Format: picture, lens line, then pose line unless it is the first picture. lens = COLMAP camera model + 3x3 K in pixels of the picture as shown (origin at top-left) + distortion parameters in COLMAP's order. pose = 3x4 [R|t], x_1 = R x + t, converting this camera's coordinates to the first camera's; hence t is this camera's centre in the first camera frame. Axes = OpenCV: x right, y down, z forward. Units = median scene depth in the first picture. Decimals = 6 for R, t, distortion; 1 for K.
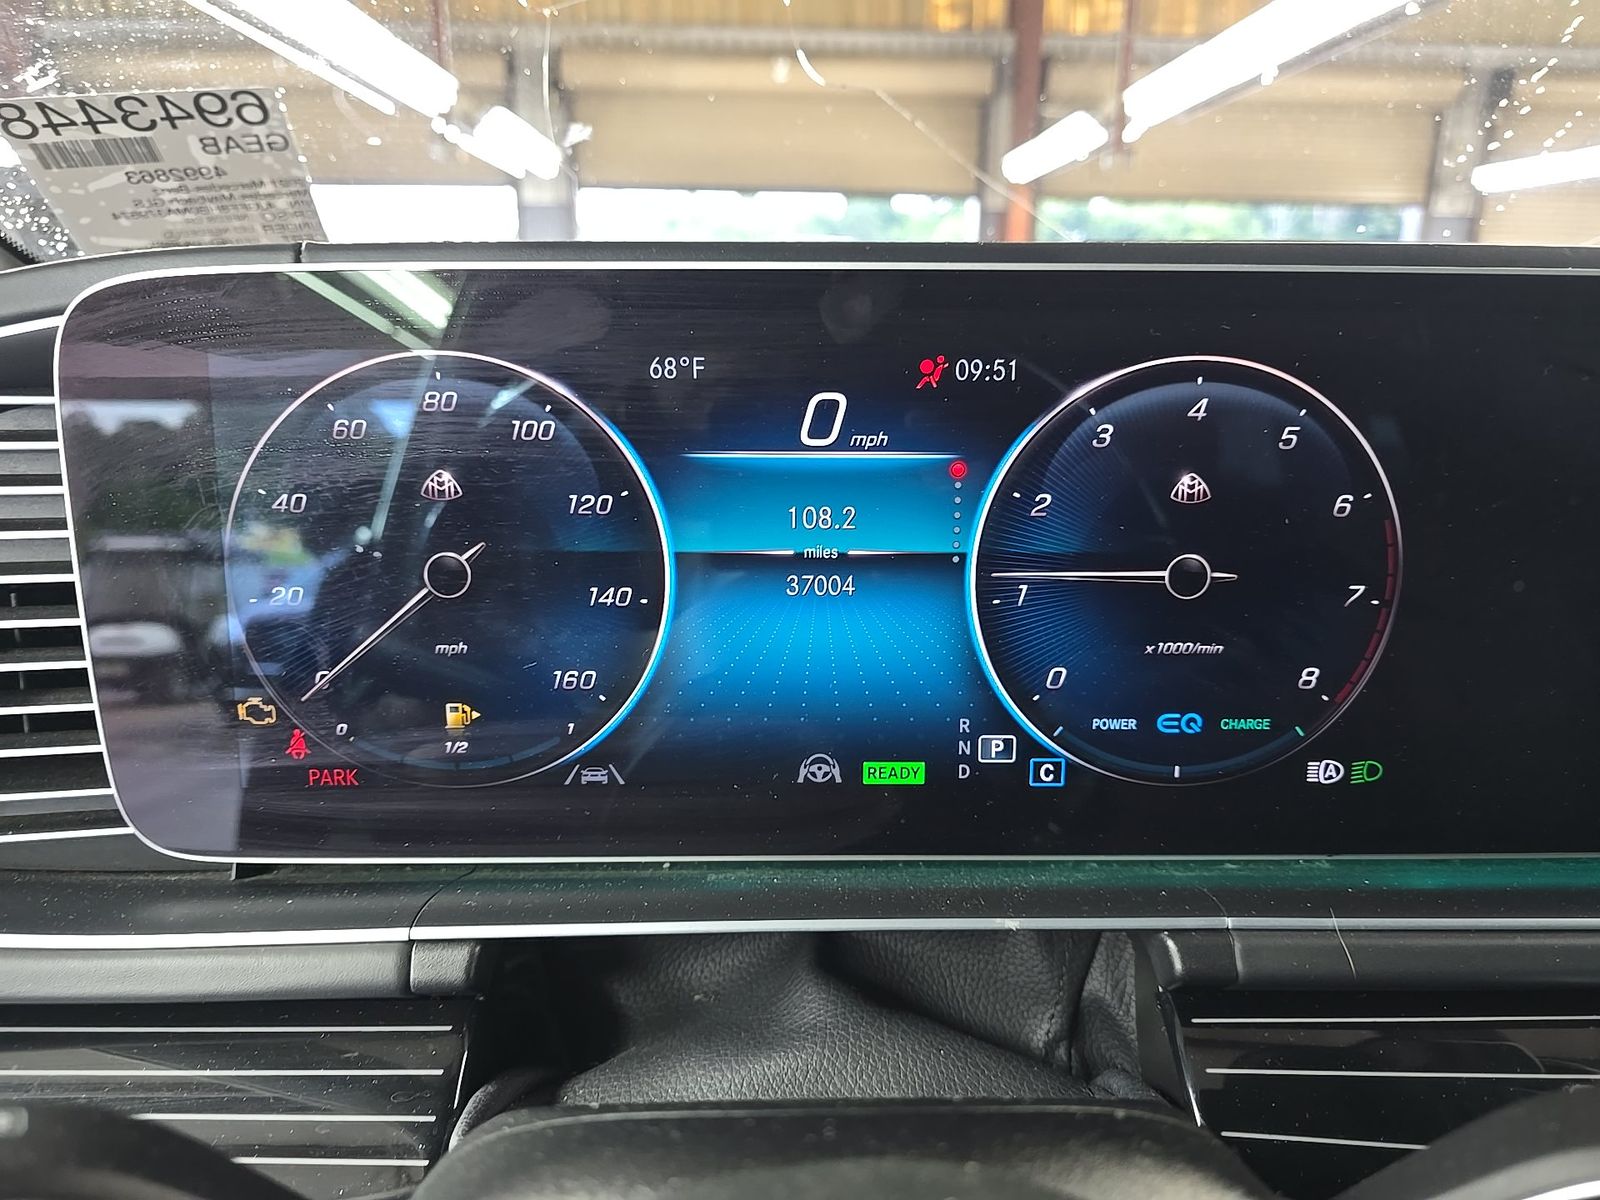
lens RADIAL K [[1120.8, 0, 800.1], [0, 1120.8, 565.5], [0, 0, 1]] dist [-0.020592, 0.000619]
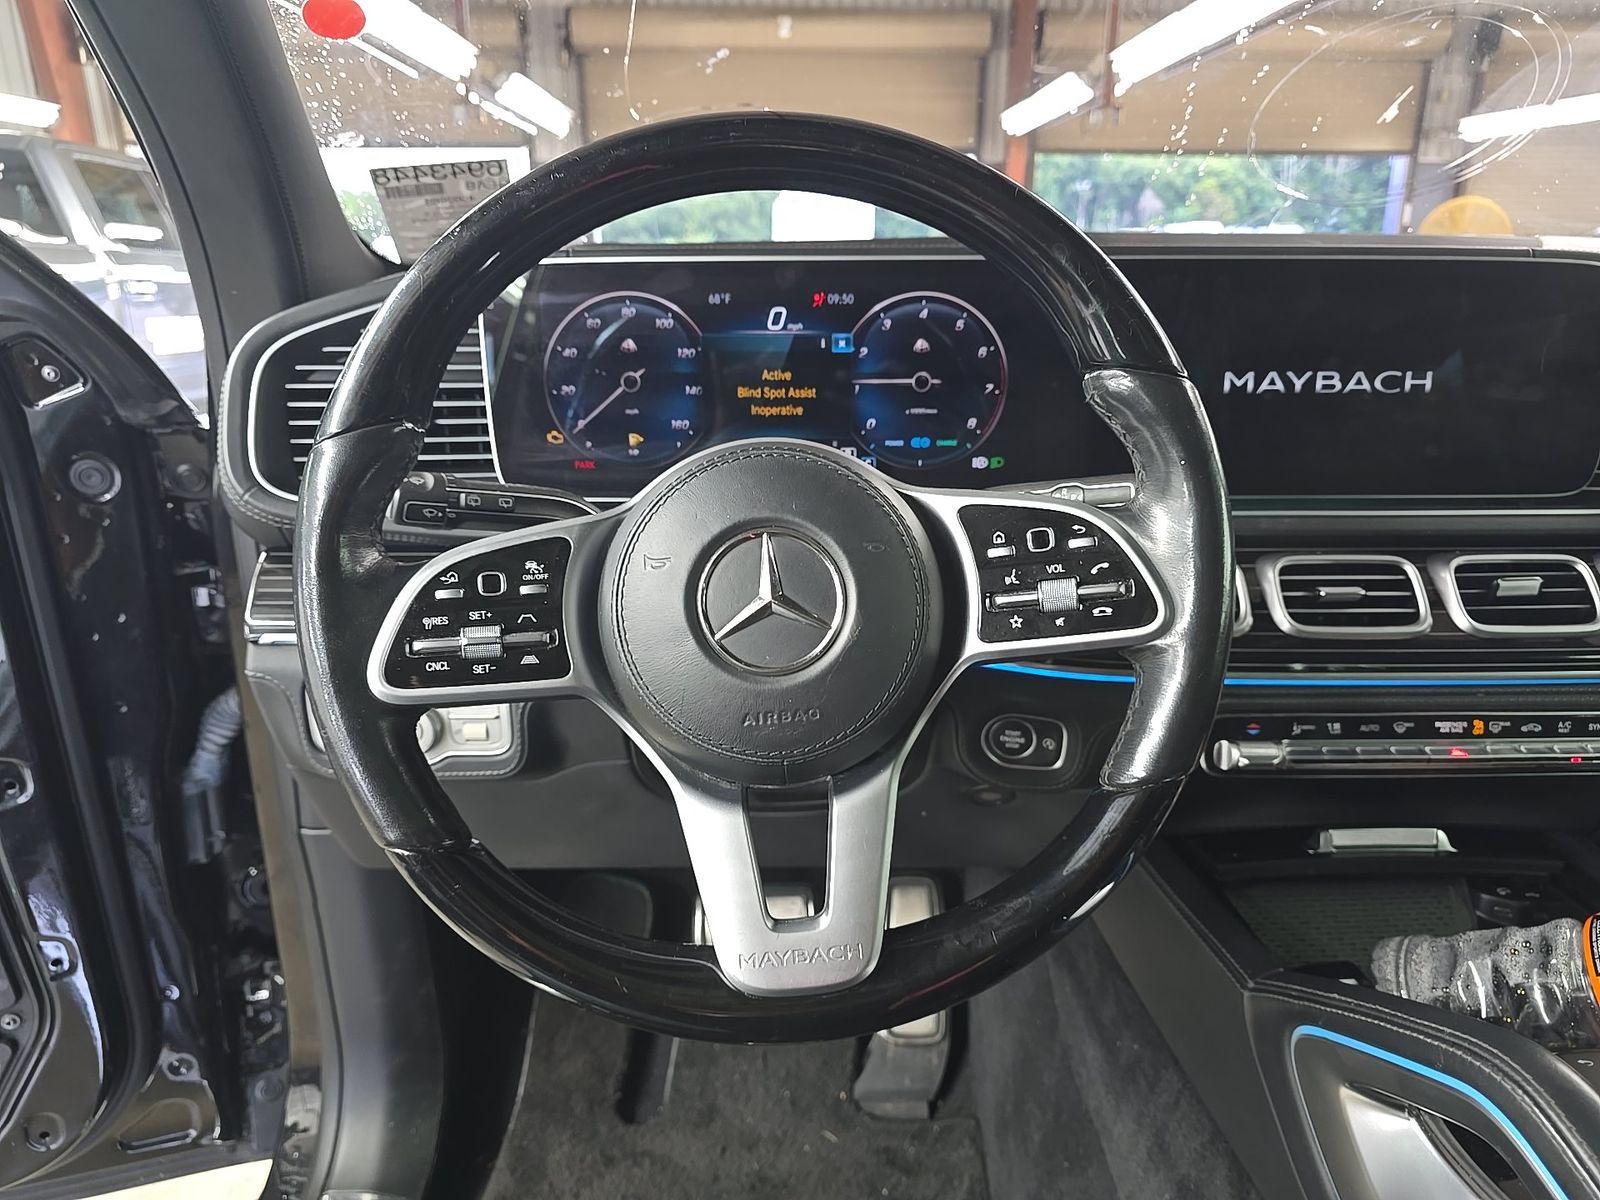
lens RADIAL K [[1087.8, 0, 794.8], [0, 1087.8, 600.1], [0, 0, 1]] dist [0.034329, -0.002836]
pose [[0.999943, -0.002024, -0.010490, 0.004291], [0.002777, 0.997386, 0.072199, 0.016558], [0.010316, -0.072224, 0.997335, -0.076714]]
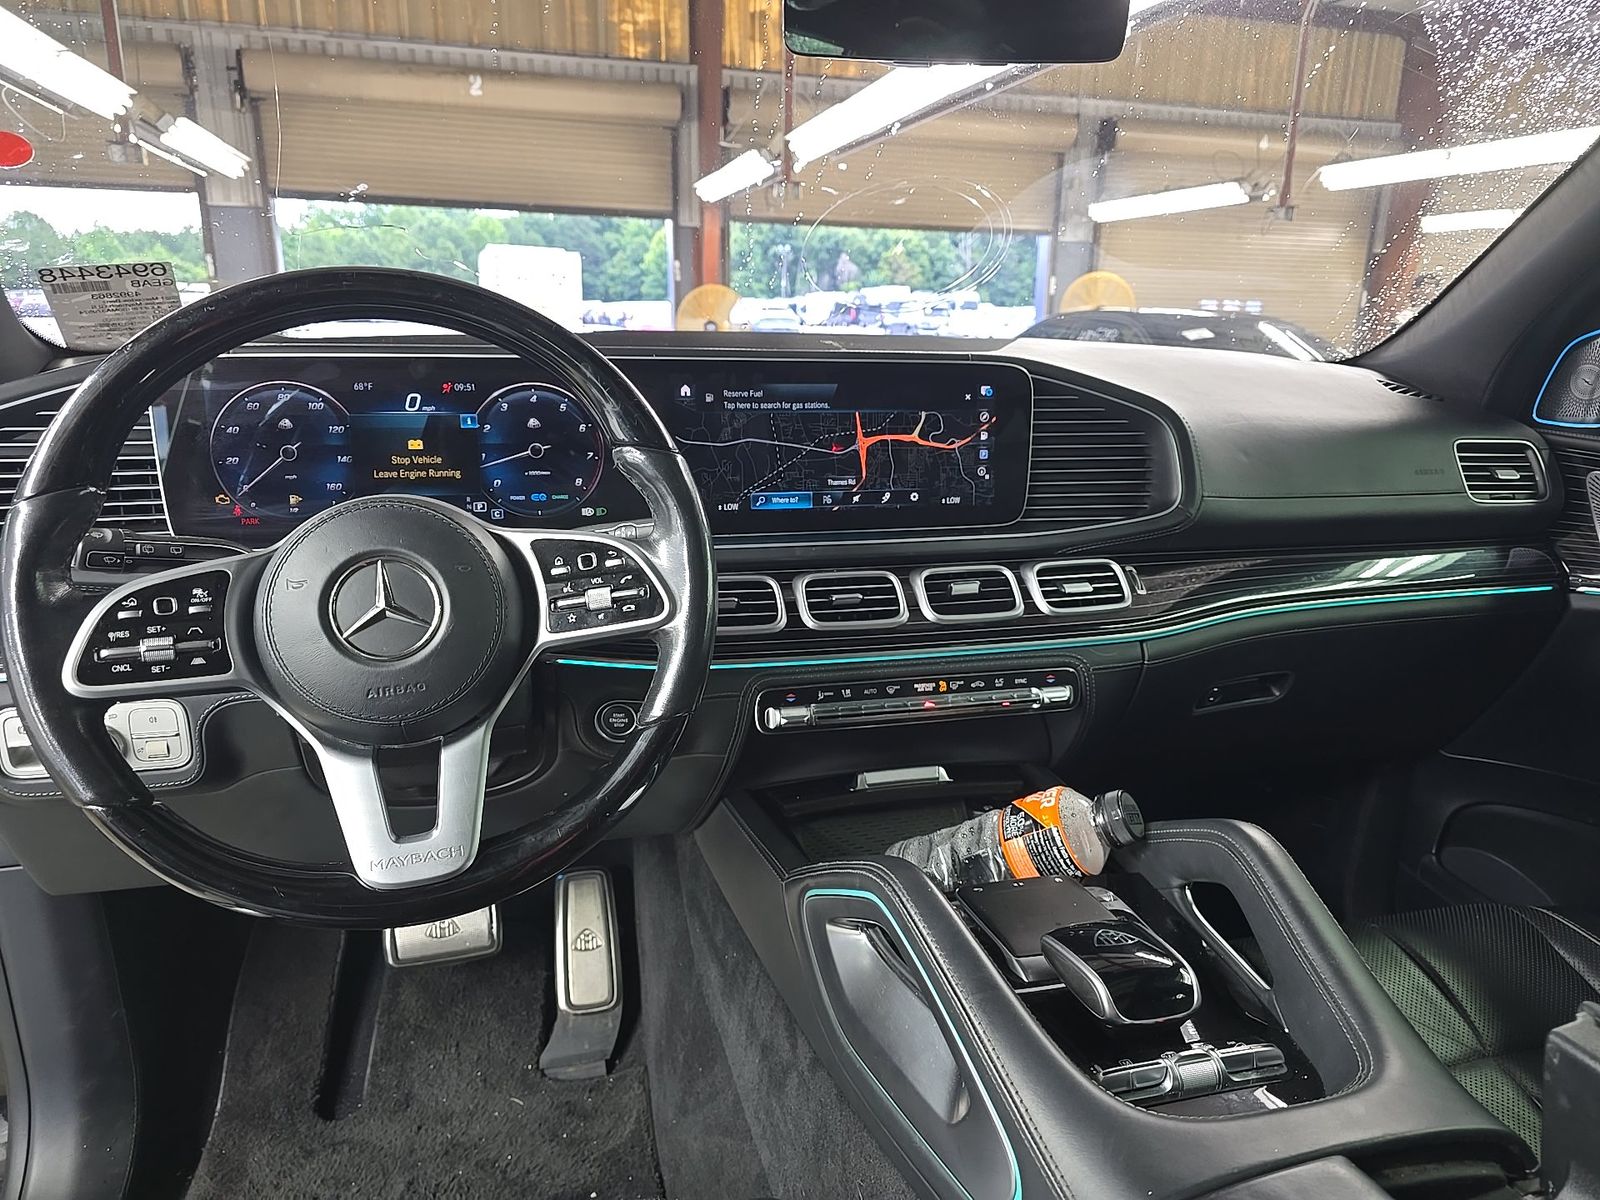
lens RADIAL K [[1087.8, 0, 794.8], [0, 1087.8, 600.1], [0, 0, 1]] dist [0.034329, -0.002836]
pose [[0.971622, -0.046810, 0.231860, 0.017981], [0.039882, 0.998609, 0.034478, 0.019409], [-0.233151, -0.024253, 0.972138, -0.121944]]
